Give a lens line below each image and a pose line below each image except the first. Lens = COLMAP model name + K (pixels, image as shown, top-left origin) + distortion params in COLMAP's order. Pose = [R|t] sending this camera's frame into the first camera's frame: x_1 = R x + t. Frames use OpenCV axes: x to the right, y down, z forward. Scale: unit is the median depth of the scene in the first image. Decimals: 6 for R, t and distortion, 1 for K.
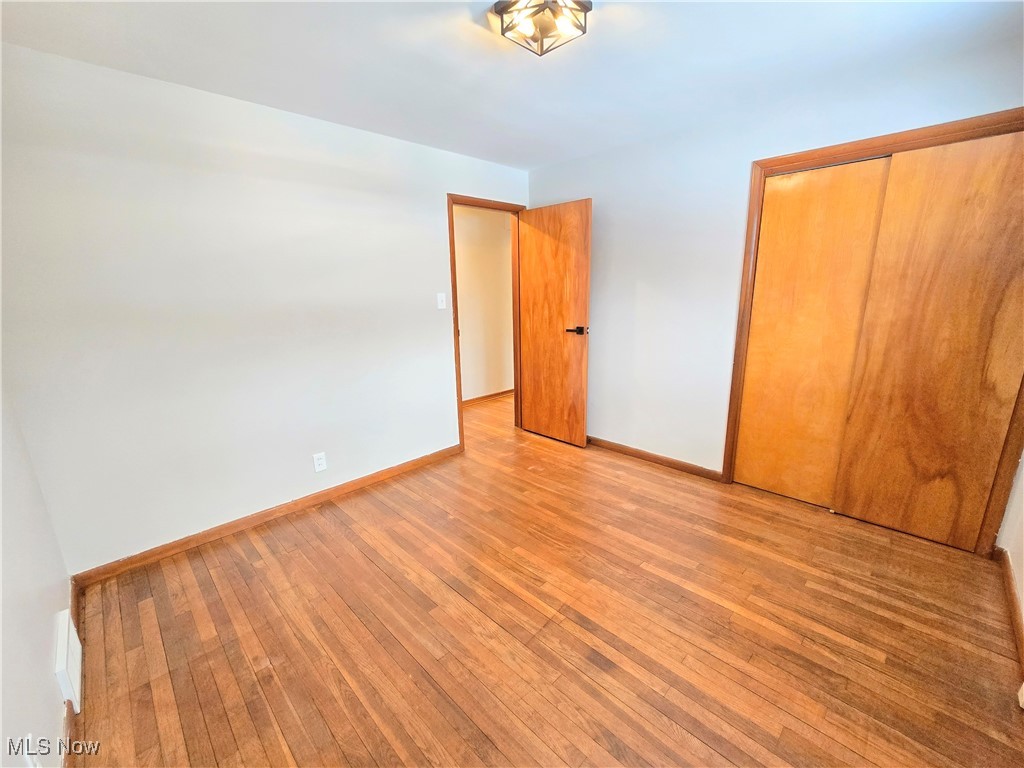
lens RADIAL K [[419.3, 0, 512.2], [0, 419.3, 387.9], [0, 0, 1]] dist [-0.005997, 0.000687]
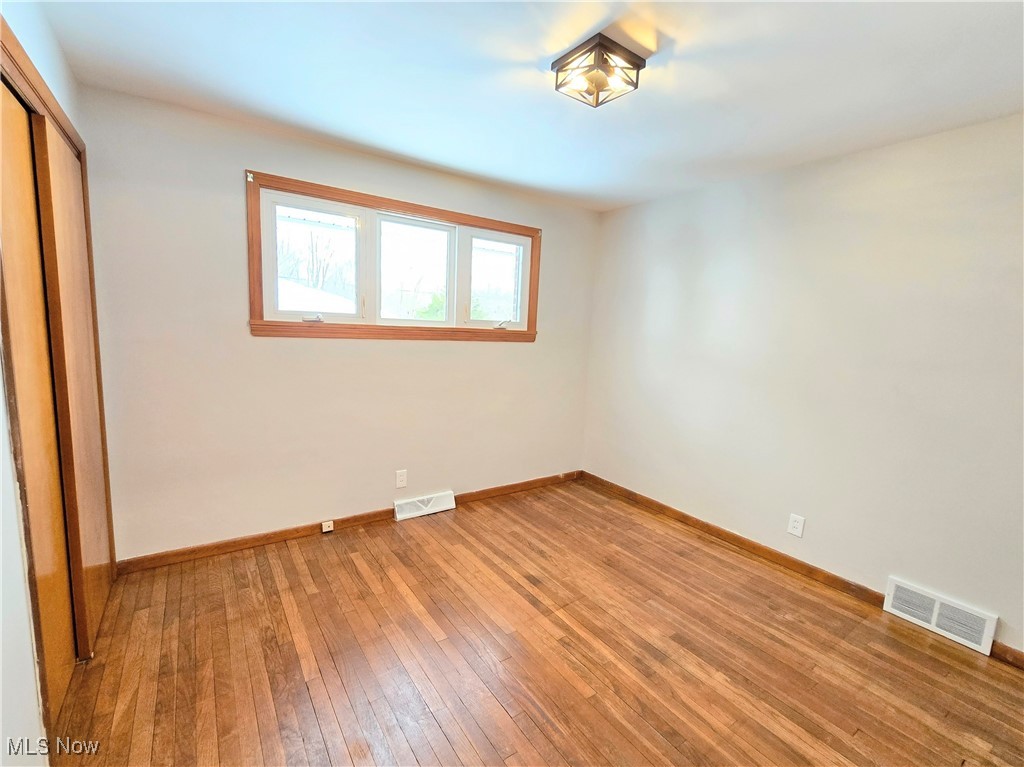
lens RADIAL K [[419.3, 0, 512.2], [0, 419.3, 387.4], [0, 0, 1]] dist [-0.005997, 0.000687]
pose [[-0.981584, -0.050722, 0.184176, 0.043204], [0.020763, 0.930069, 0.366798, -0.446780], [-0.189901, 0.363867, -0.911887, 1.875144]]
